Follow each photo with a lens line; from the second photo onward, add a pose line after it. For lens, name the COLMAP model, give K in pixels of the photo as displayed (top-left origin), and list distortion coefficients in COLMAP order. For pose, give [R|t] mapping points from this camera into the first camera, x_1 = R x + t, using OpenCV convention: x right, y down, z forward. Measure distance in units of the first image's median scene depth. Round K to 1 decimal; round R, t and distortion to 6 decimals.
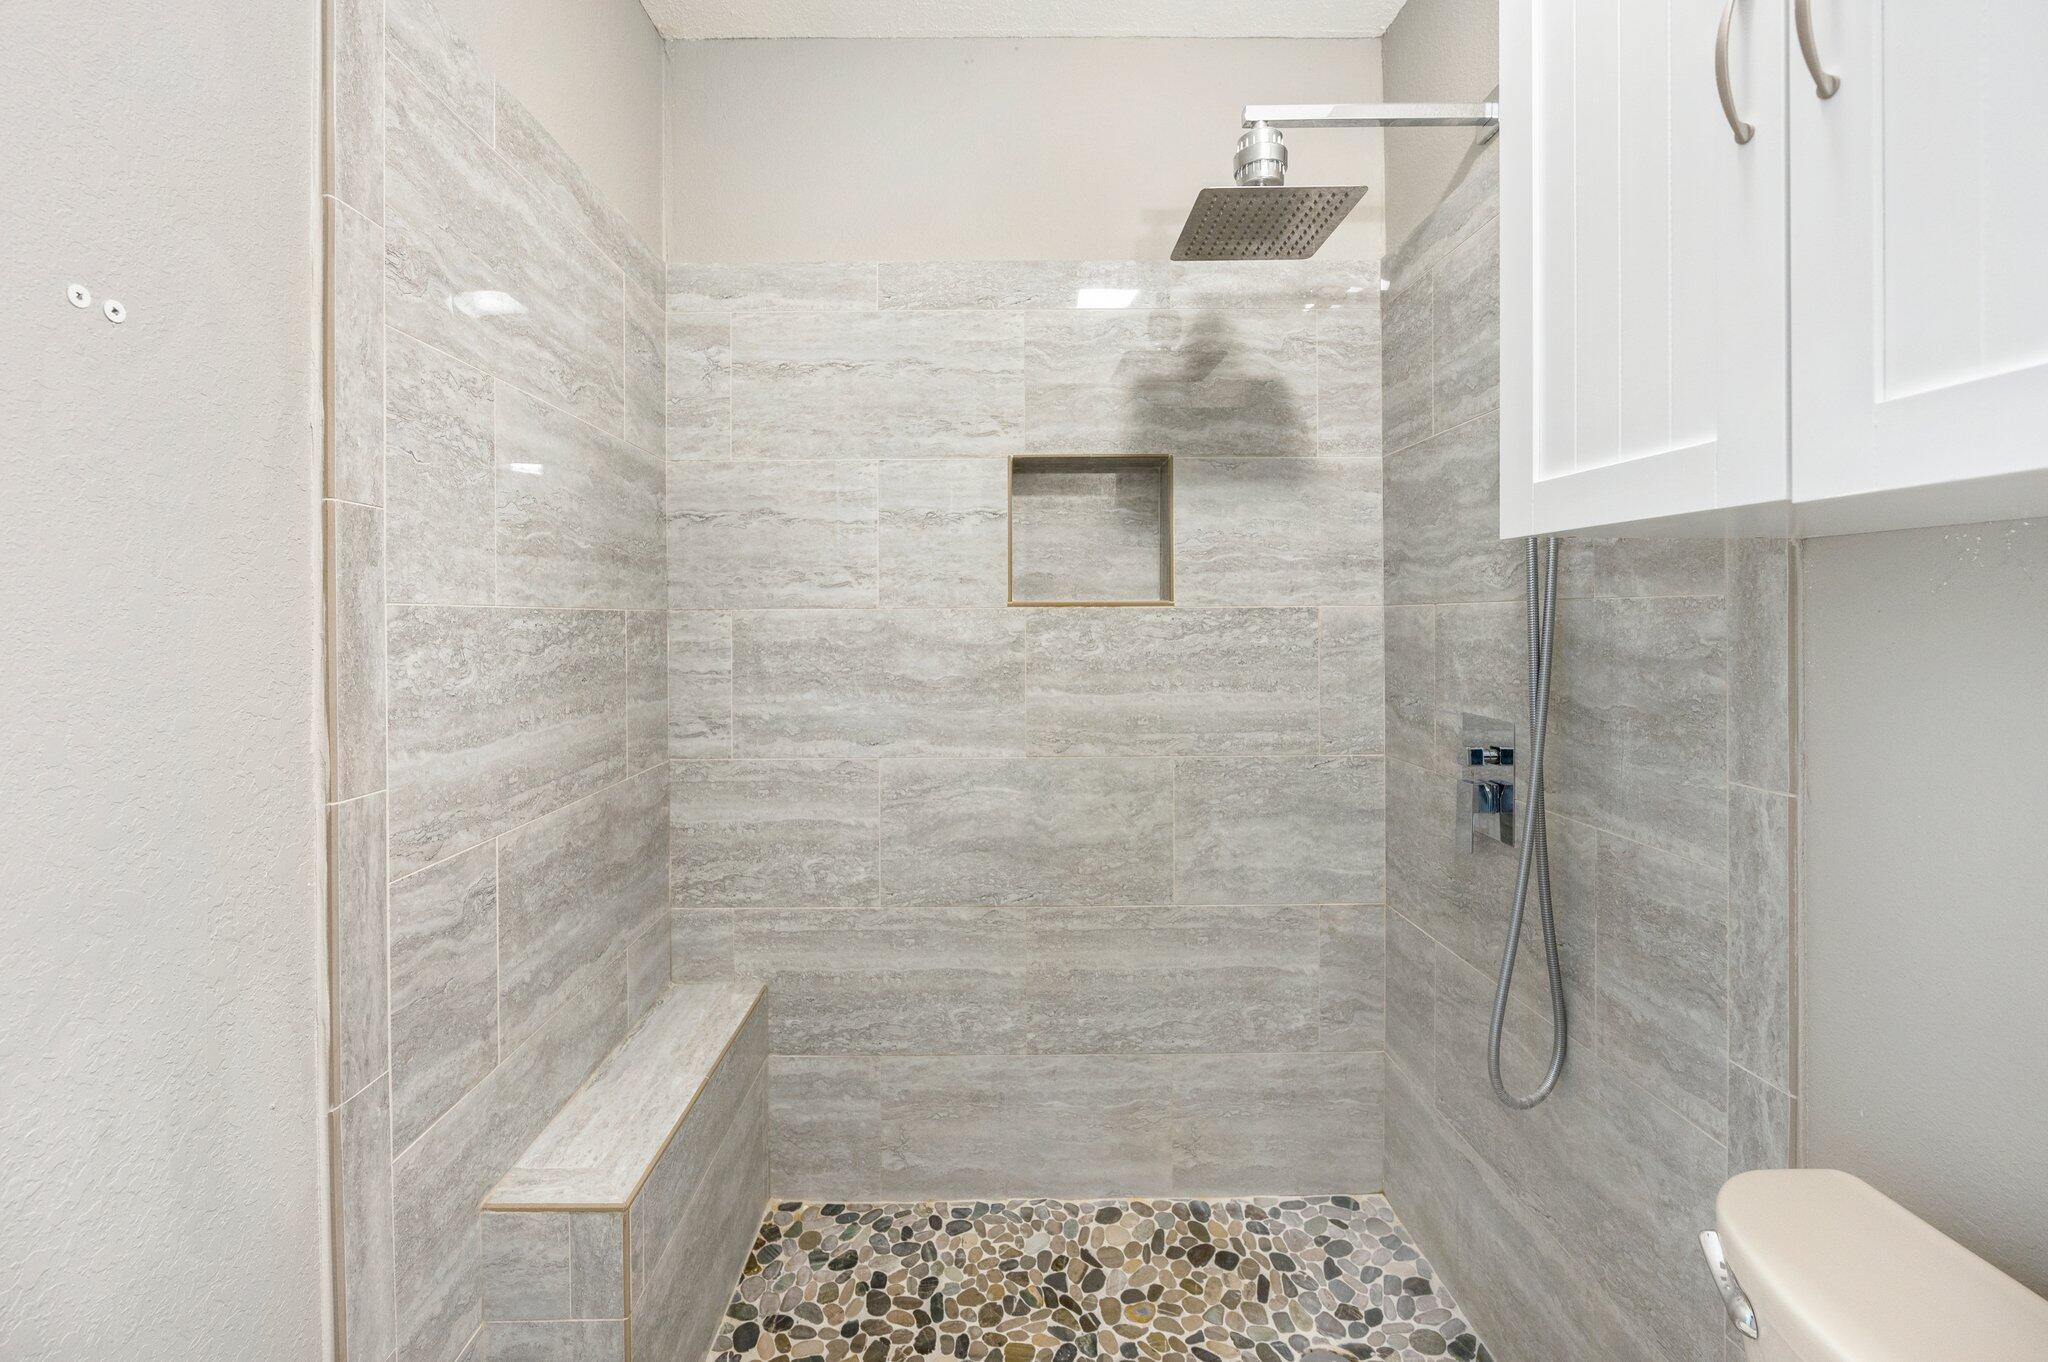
lens RADIAL K [[822.2, 0, 991.8], [0, 822.2, 624.2], [0, 0, 1]] dist [-0.007141, -0.000062]
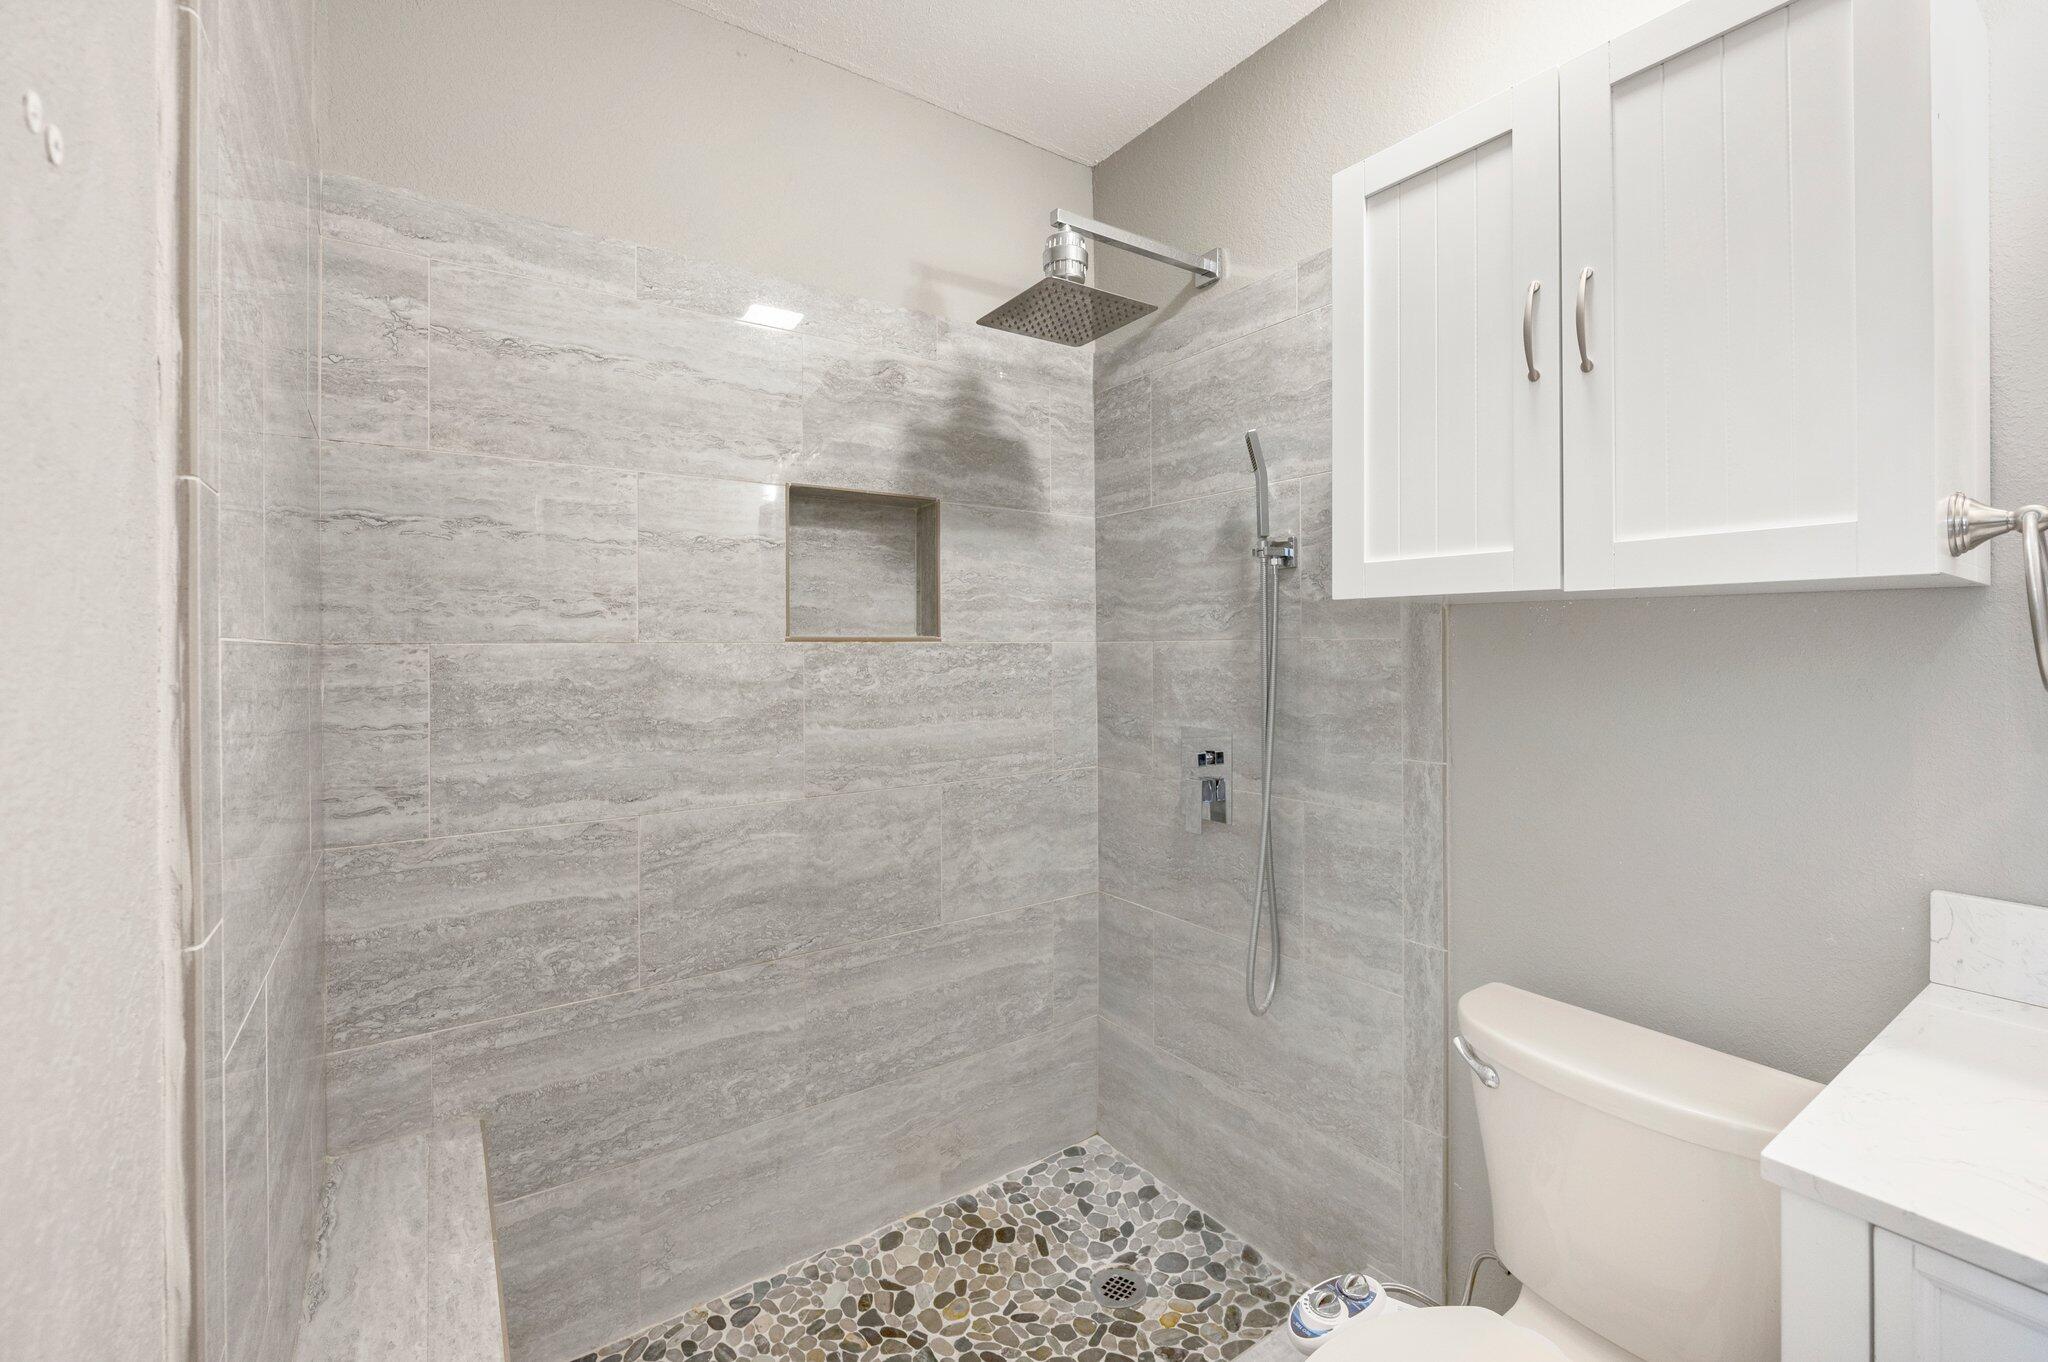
lens RADIAL K [[890.3, 0, 922.3], [0, 890.3, 649.9], [0, 0, 1]] dist [-0.007176, 0.000171]
pose [[0.831166, -0.002379, 0.556019, -0.444846], [0.005649, 0.999975, -0.004167, -0.006752], [-0.555995, 0.006604, 0.831159, 0.059384]]
